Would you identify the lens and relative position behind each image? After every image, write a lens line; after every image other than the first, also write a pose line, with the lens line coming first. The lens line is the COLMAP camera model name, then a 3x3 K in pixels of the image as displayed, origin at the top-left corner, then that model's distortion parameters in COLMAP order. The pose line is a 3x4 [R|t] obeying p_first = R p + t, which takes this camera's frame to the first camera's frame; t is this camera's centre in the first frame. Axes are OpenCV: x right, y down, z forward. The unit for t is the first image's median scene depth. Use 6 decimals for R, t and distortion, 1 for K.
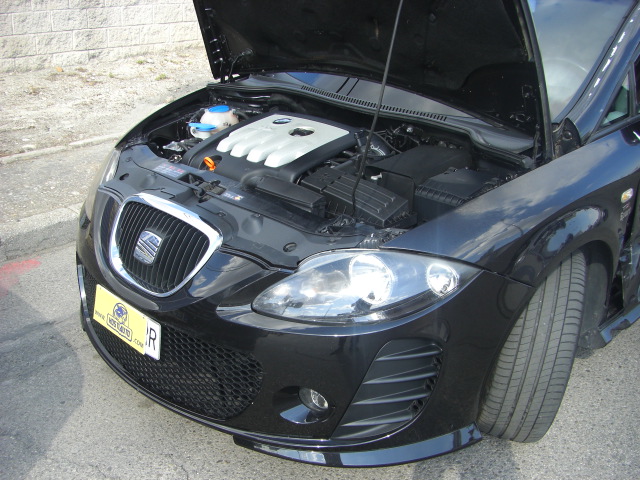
lens RADIAL K [[734.0, 0, 307.5], [0, 734.0, 239.9], [0, 0, 1]] dist [-0.145664, 0.027202]
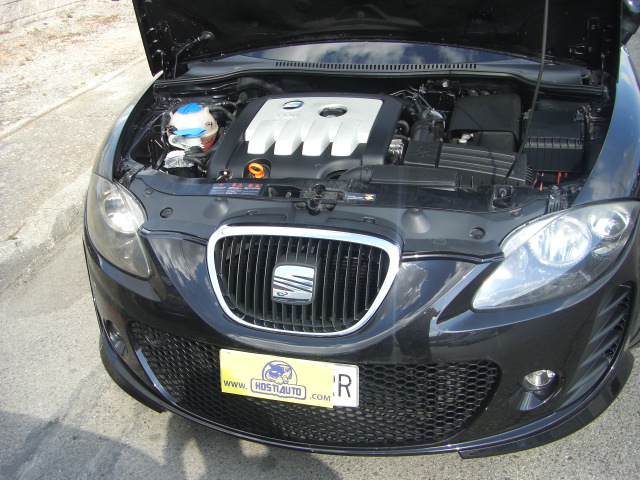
lens RADIAL K [[734.0, 0, 307.5], [0, 734.0, 239.9], [0, 0, 1]] dist [-0.145664, 0.027202]
pose [[0.872432, -0.283204, 0.398320, -0.496771], [0.261196, 0.959024, 0.109769, -0.118252], [-0.413085, 0.008274, 0.910655, 0.234523]]
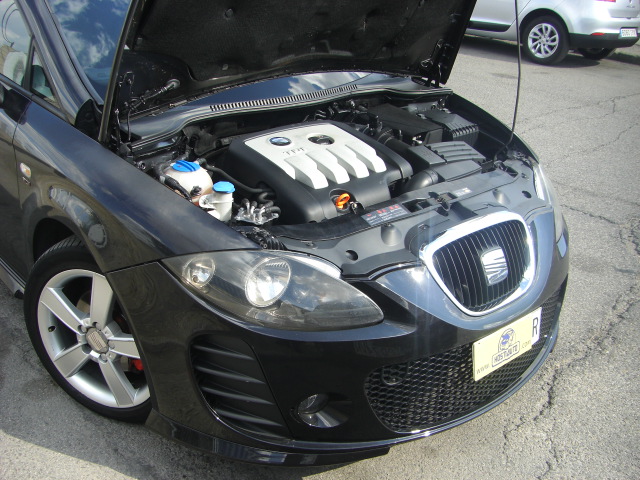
lens RADIAL K [[744.7, 0, 292.9], [0, 744.7, 241.0], [0, 0, 1]] dist [-0.175899, 0.004400]
pose [[0.080536, -0.424905, 0.901648, -1.084700], [0.344182, 0.860801, 0.374913, -0.470910], [-0.935442, 0.280137, 0.215570, 0.989237]]
